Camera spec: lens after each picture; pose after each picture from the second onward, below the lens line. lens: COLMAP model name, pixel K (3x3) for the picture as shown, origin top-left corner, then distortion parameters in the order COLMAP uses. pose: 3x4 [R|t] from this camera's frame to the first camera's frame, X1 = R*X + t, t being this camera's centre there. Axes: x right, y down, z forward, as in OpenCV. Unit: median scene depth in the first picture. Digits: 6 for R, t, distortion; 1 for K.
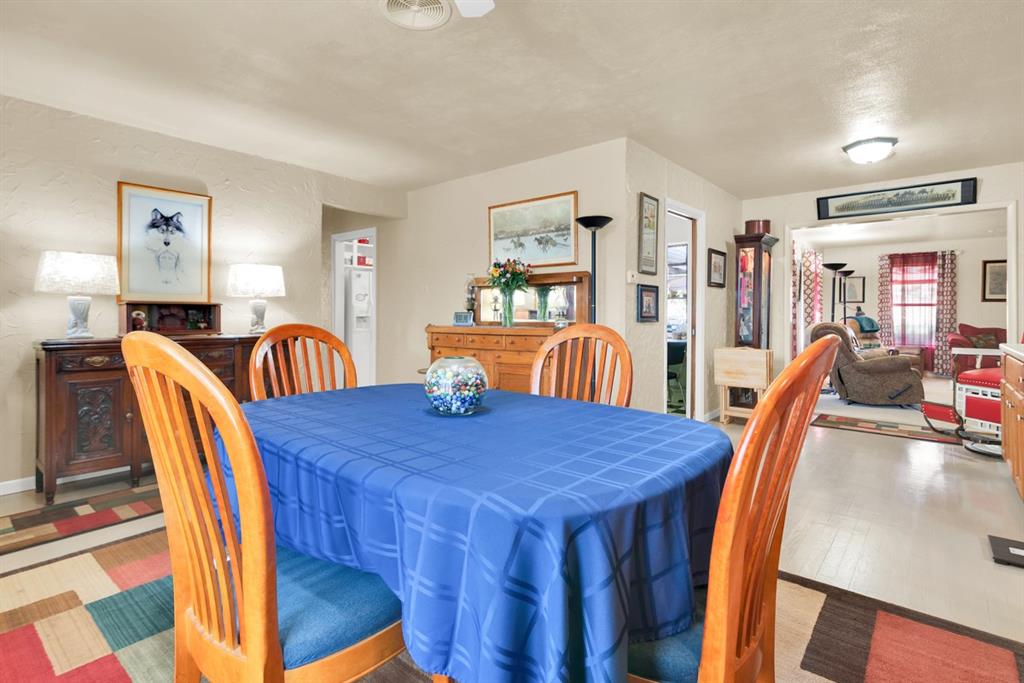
lens RADIAL K [[490.6, 0, 510.1], [0, 490.6, 319.6], [0, 0, 1]] dist [0.005460, 0.000305]
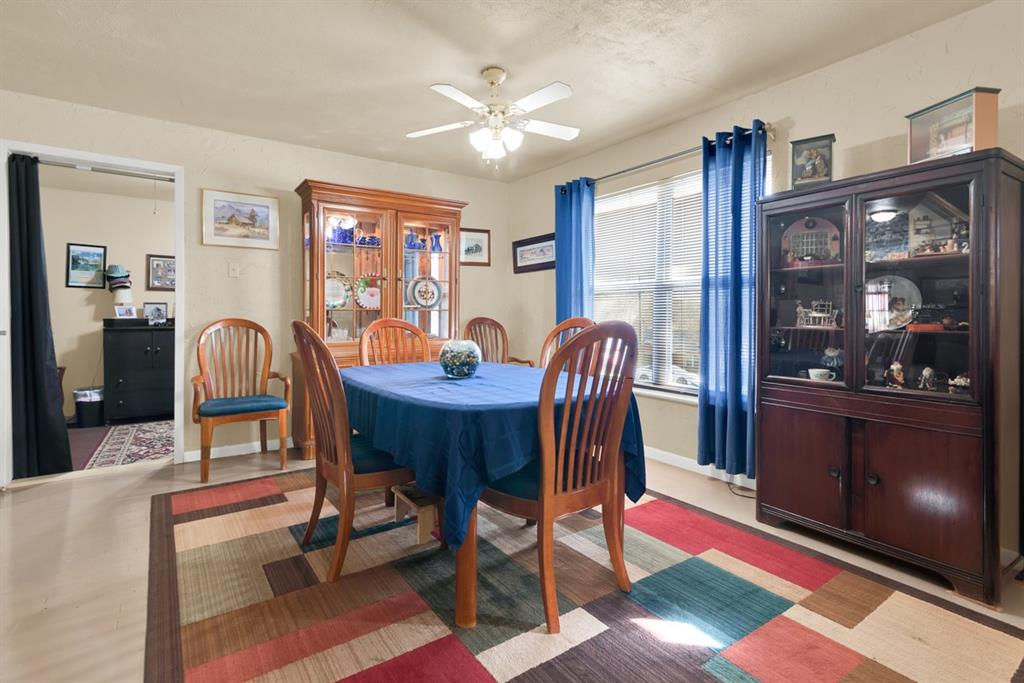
lens RADIAL K [[501.0, 0, 501.7], [0, 501.0, 318.6], [0, 0, 1]] dist [0.011040, 0.000386]
pose [[-0.962344, -0.005102, 0.271785, -0.234584], [-0.002090, 0.999933, 0.011370, -0.001206], [-0.271825, 0.010374, -0.962291, 0.879538]]
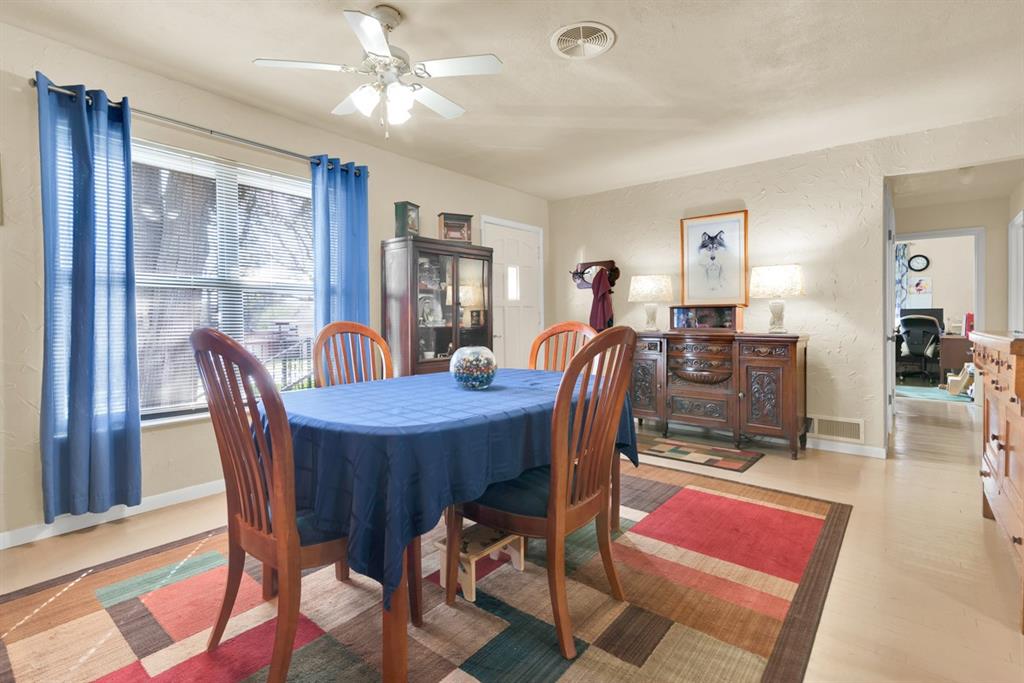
lens RADIAL K [[483.8, 0, 505.6], [0, 483.8, 319.9], [0, 0, 1]] dist [-0.029167, -0.000093]
pose [[0.013074, 0.000788, -0.999914, 0.432960], [-0.005508, 0.999985, 0.000716, 0.003358], [0.999899, 0.005498, 0.013079, 0.387316]]
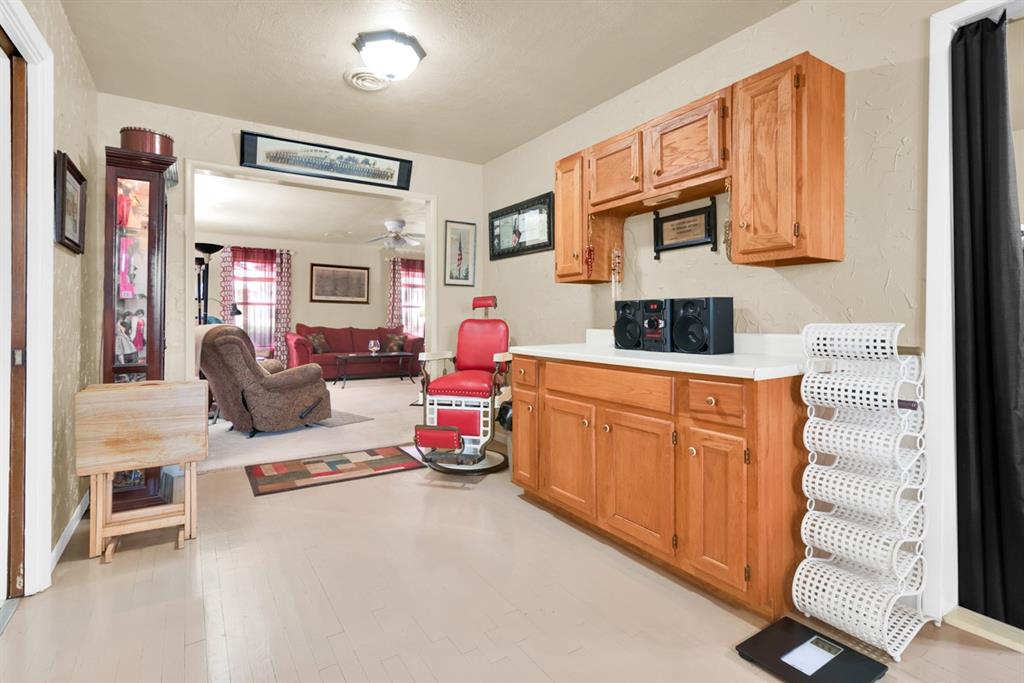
lens RADIAL K [[501.0, 0, 501.7], [0, 501.0, 318.6], [0, 0, 1]] dist [0.011040, 0.000386]
pose [[0.305138, -0.005890, 0.952290, 0.130623], [0.008713, 0.999956, 0.003393, -0.002752], [-0.952268, 0.007262, 0.305176, 0.600100]]
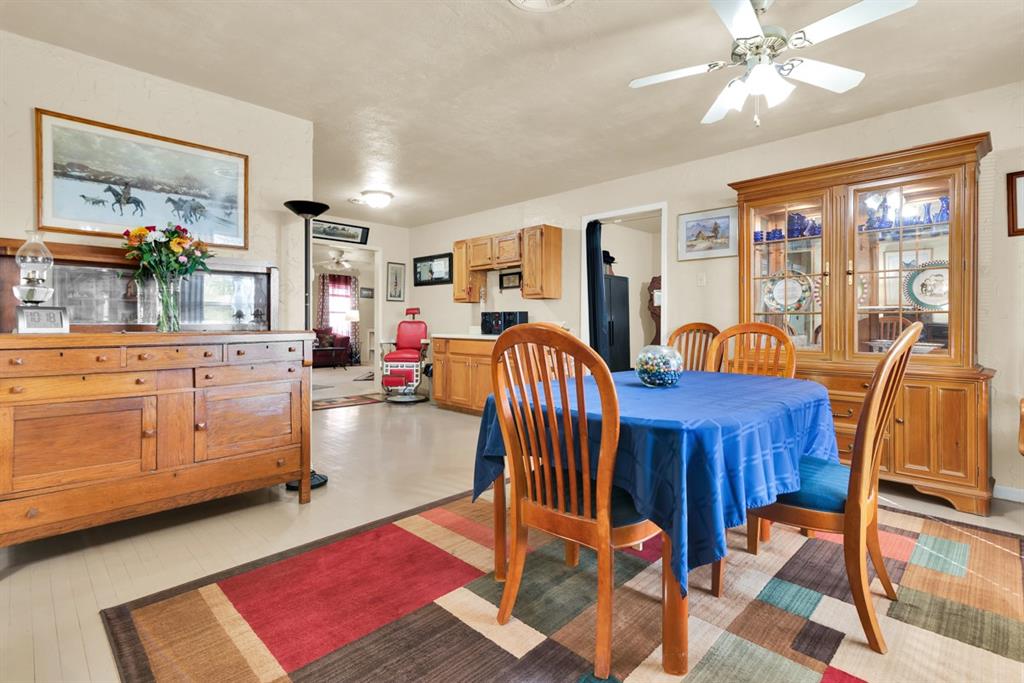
lens RADIAL K [[482.7, 0, 488.4], [0, 482.7, 337.3], [0, 0, 1]] dist [-0.000143, -0.000106]
pose [[0.122242, -0.034119, 0.991914, -0.534592], [0.006108, 0.999416, 0.033624, 0.002881], [-0.992482, 0.001949, 0.122379, 0.475742]]
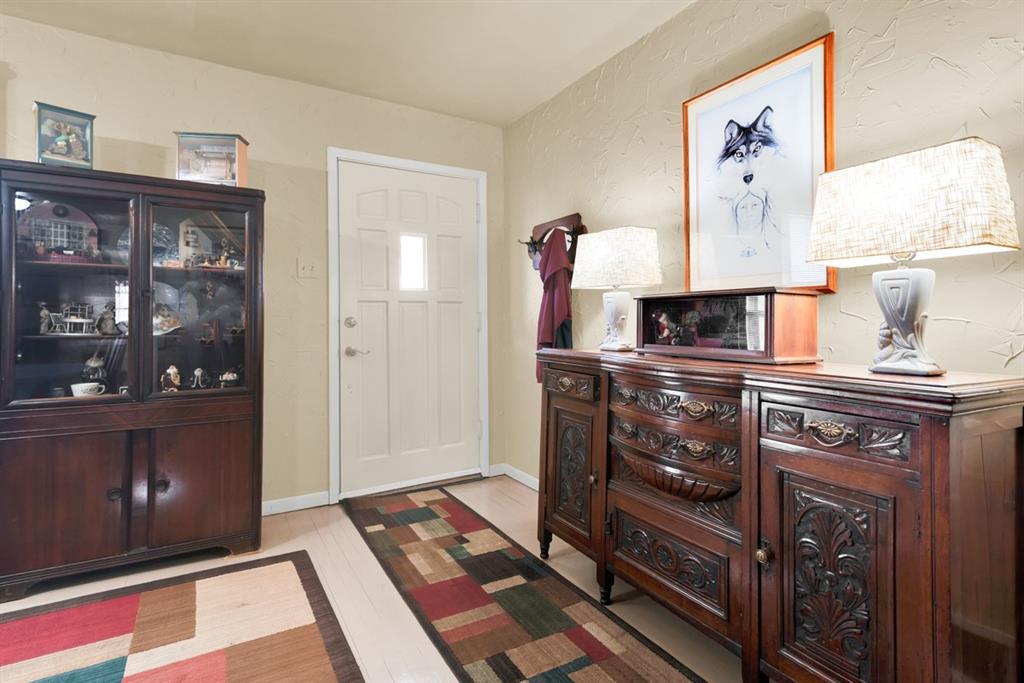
lens RADIAL K [[490.6, 0, 510.1], [0, 490.6, 319.6], [0, 0, 1]] dist [0.005460, 0.000305]
pose [[-0.323173, -0.005598, -0.946323, -0.109778], [-0.008754, 0.999957, -0.002925, -0.002526], [0.946299, 0.007339, -0.323208, 0.784425]]
